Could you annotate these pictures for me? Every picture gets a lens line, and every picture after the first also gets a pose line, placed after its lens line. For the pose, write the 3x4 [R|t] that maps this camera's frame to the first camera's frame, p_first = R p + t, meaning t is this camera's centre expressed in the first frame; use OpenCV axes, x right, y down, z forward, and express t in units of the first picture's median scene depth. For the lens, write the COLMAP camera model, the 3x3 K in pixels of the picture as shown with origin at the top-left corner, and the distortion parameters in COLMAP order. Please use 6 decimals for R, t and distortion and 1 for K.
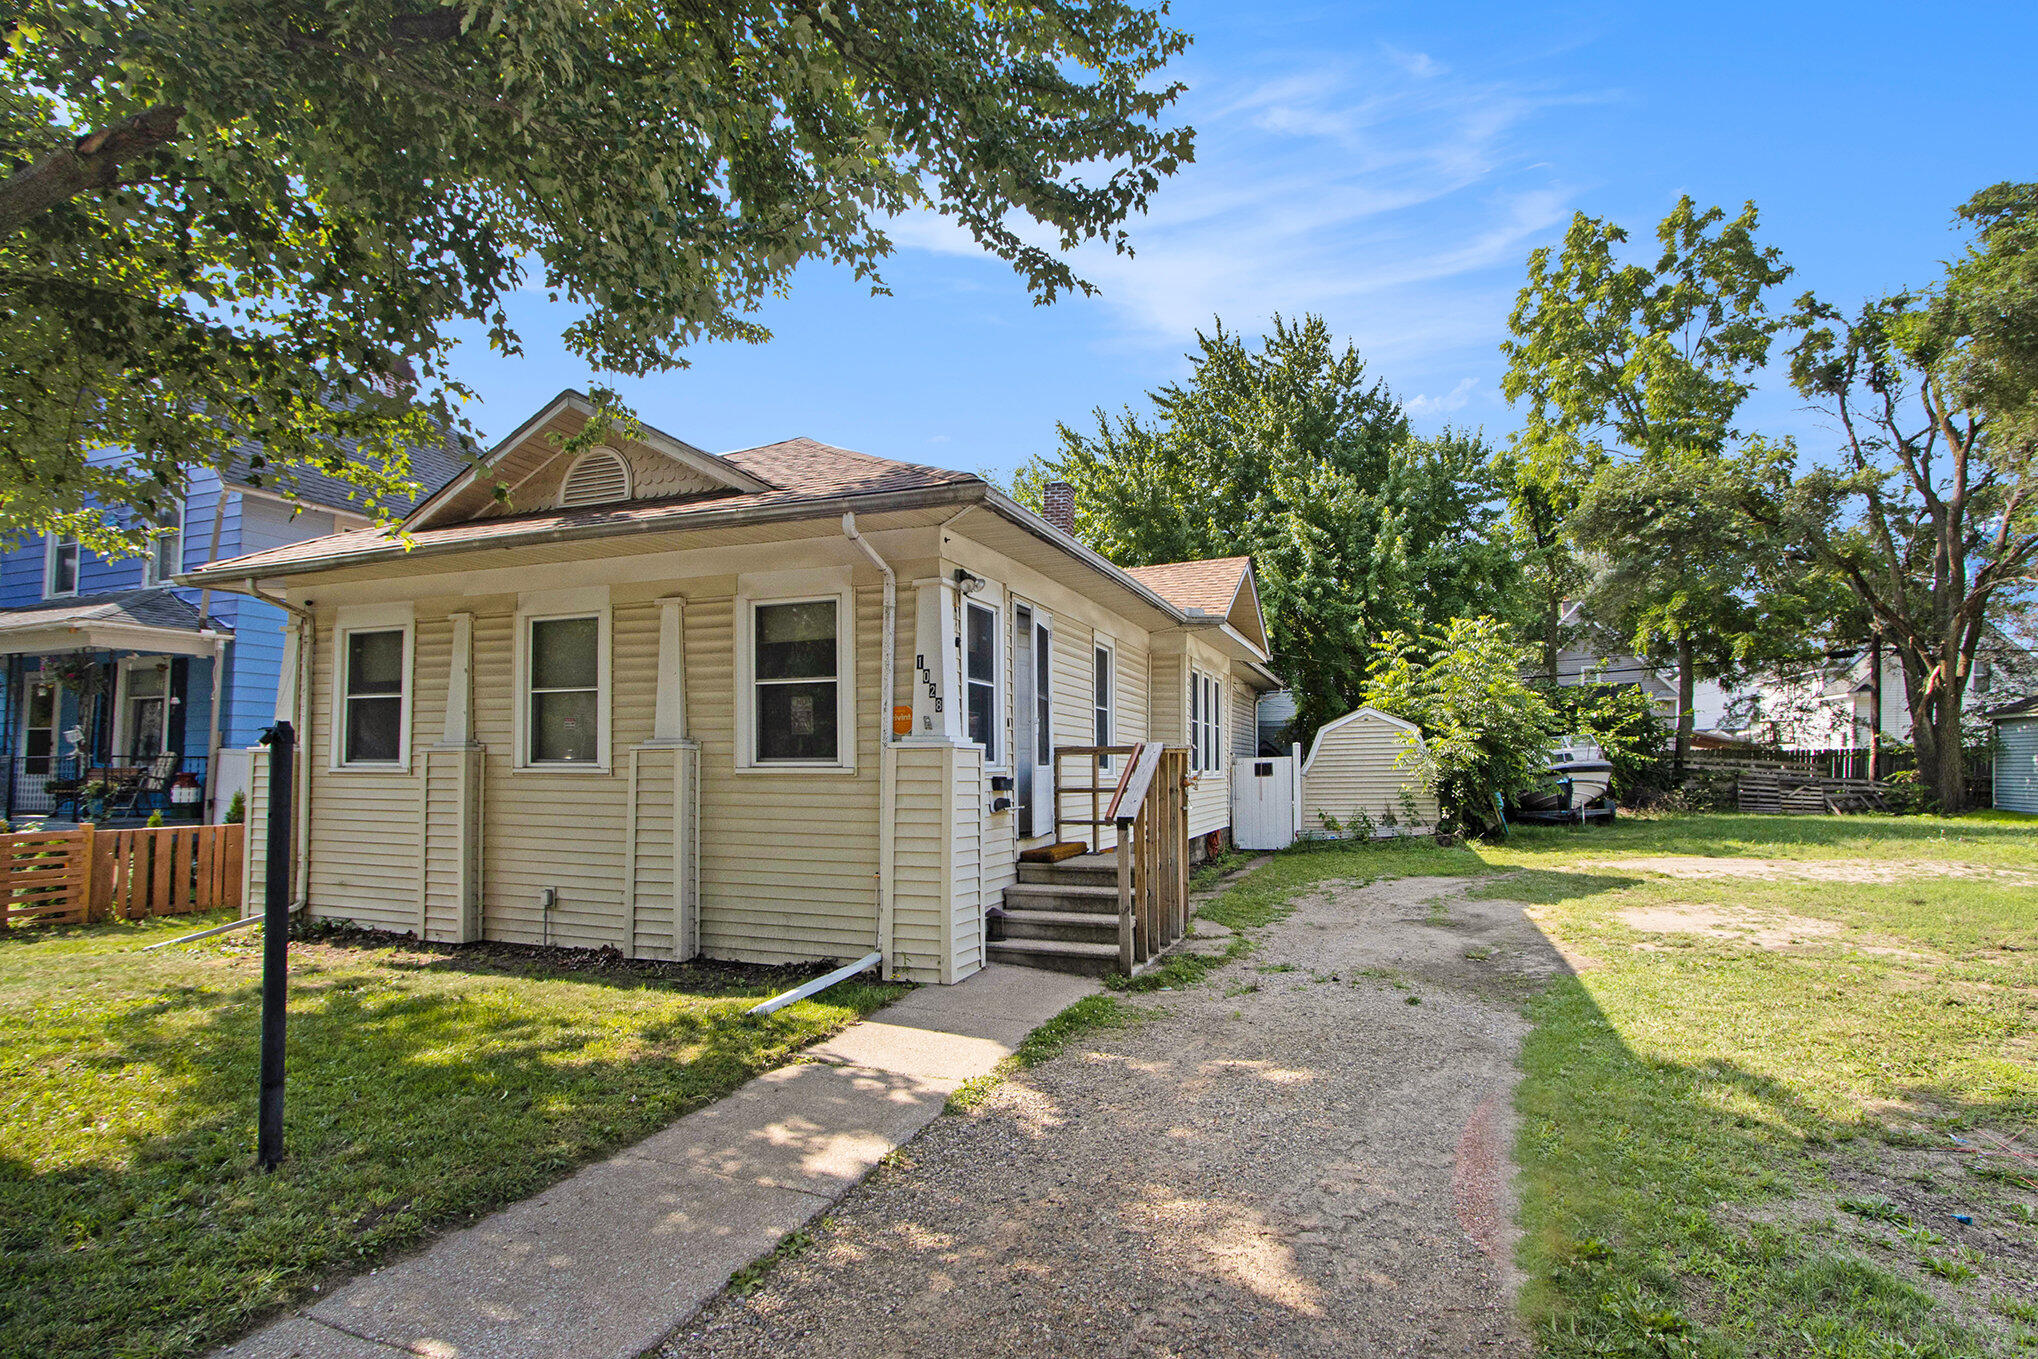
lens RADIAL K [[996.7, 0, 1019.3], [0, 996.7, 756.2], [0, 0, 1]] dist [0.023809, -0.001542]
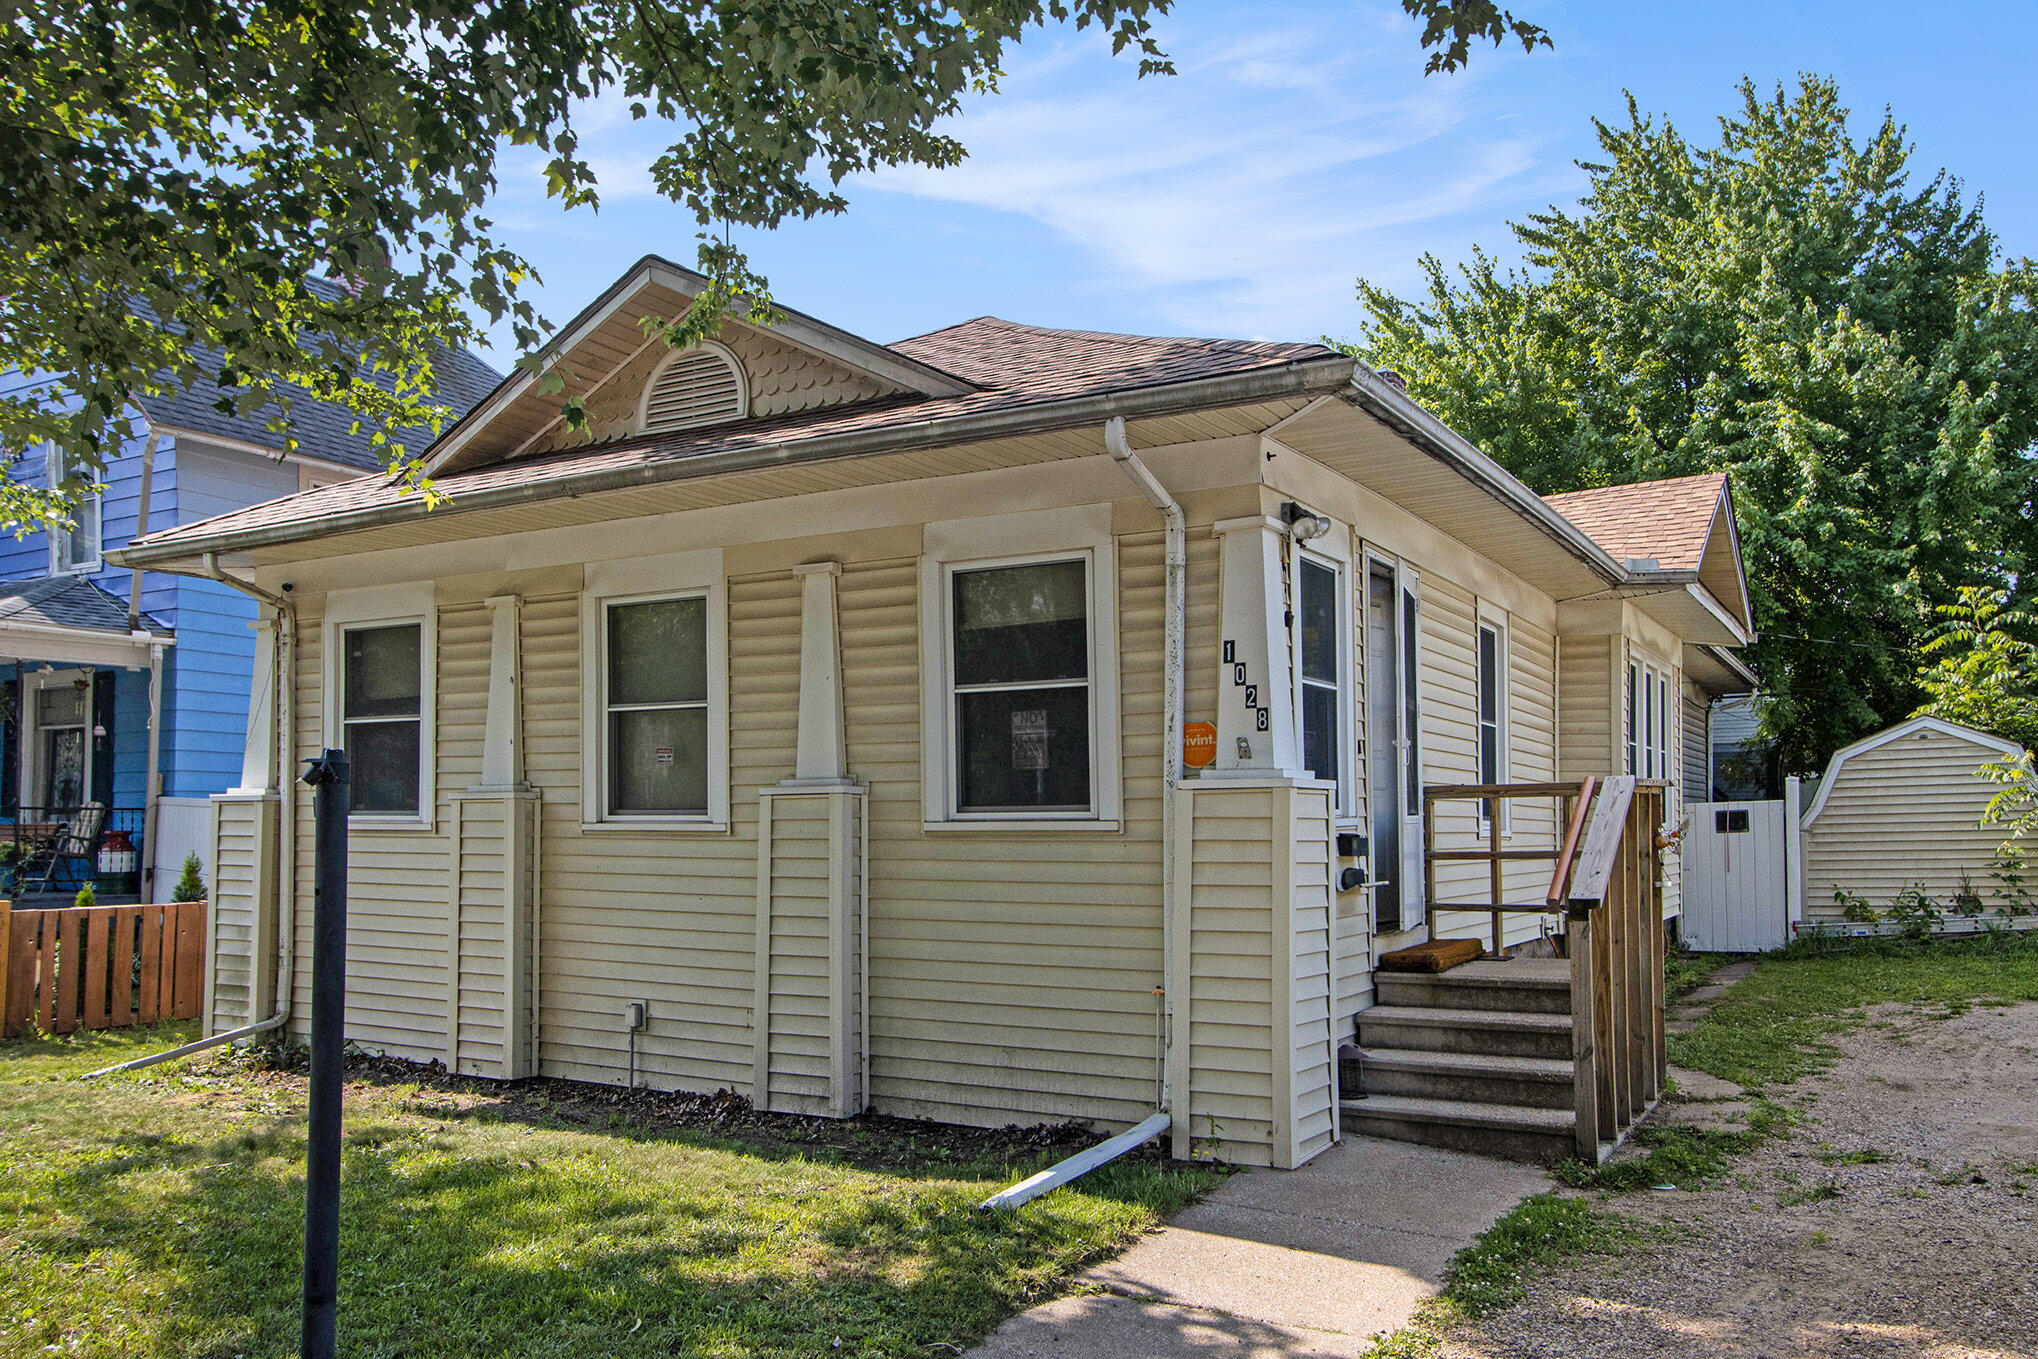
lens RADIAL K [[1454.4, 0, 1015.6], [0, 1454.4, 817.9], [0, 0, 1]] dist [0.013882, 0.007994]
pose [[0.993084, -0.003571, -0.117355, -0.107383], [0.004815, 0.999935, 0.010317, -0.000311], [0.117310, -0.010811, 0.993036, 0.064759]]
